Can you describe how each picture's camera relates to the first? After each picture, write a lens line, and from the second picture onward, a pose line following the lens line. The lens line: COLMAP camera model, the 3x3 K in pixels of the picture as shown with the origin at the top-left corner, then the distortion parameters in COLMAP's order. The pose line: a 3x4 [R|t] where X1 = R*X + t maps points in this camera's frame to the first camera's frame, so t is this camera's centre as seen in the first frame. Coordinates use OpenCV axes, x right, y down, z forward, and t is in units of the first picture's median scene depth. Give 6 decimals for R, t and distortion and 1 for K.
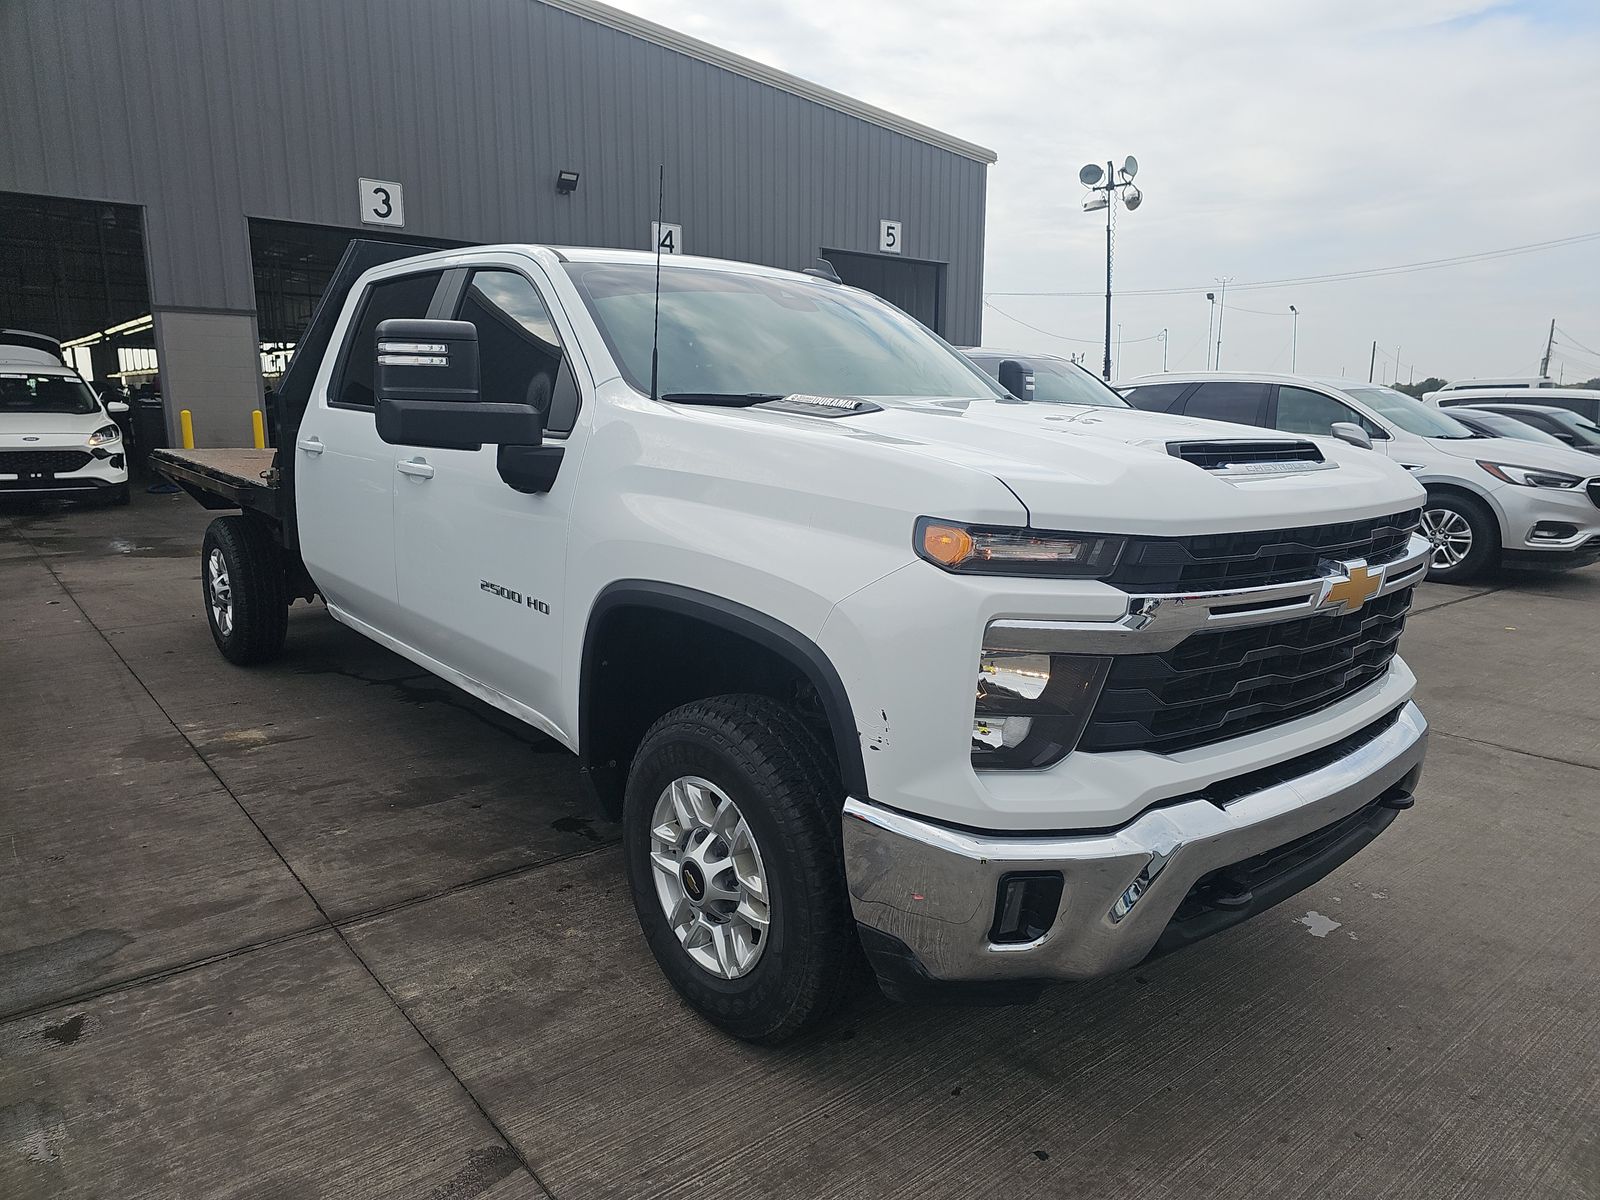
lens RADIAL K [[1054.1, 0, 793.5], [0, 1054.1, 602.3], [0, 0, 1]] dist [0.061526, -0.053721]
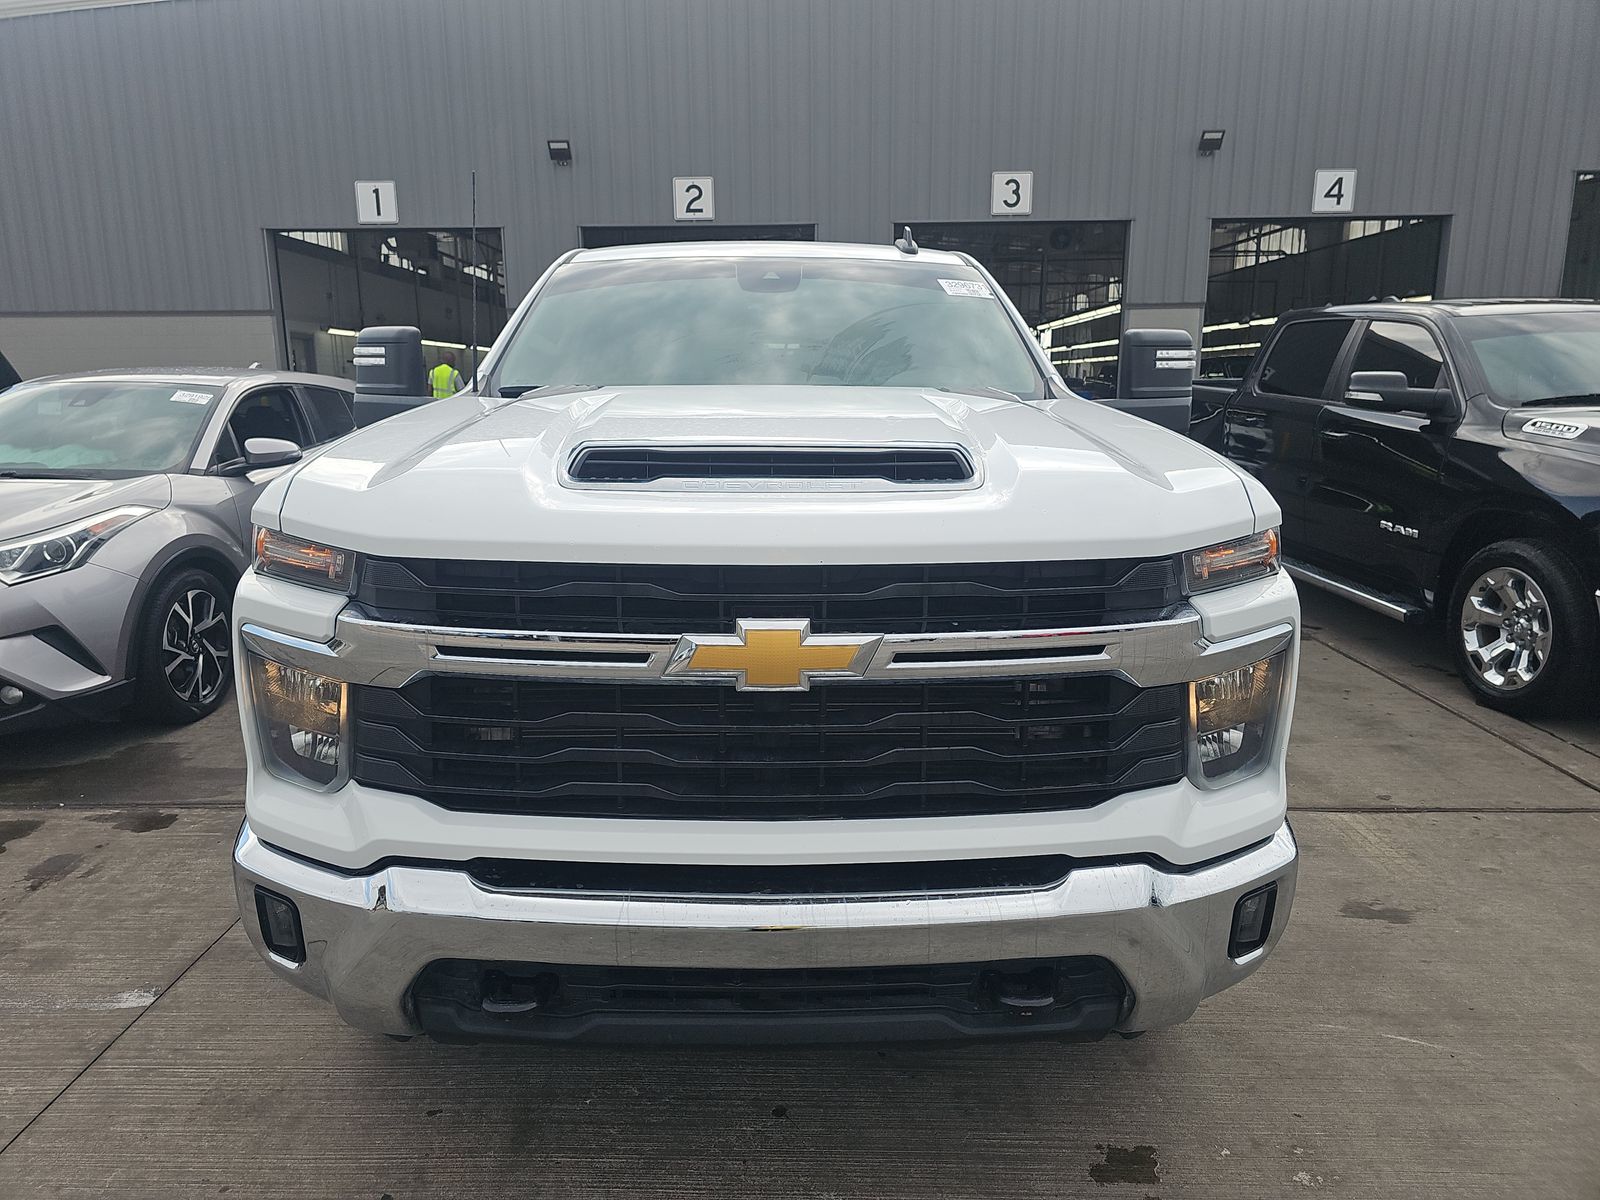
lens RADIAL K [[1054.1, 0, 800.9], [0, 1054.1, 599.9], [0, 0, 1]] dist [0.061526, -0.053721]
pose [[0.771271, 0.115979, -0.625851, 0.152338], [-0.105057, 0.992969, 0.054543, -0.014383], [0.627777, 0.023683, 0.778033, 0.070602]]
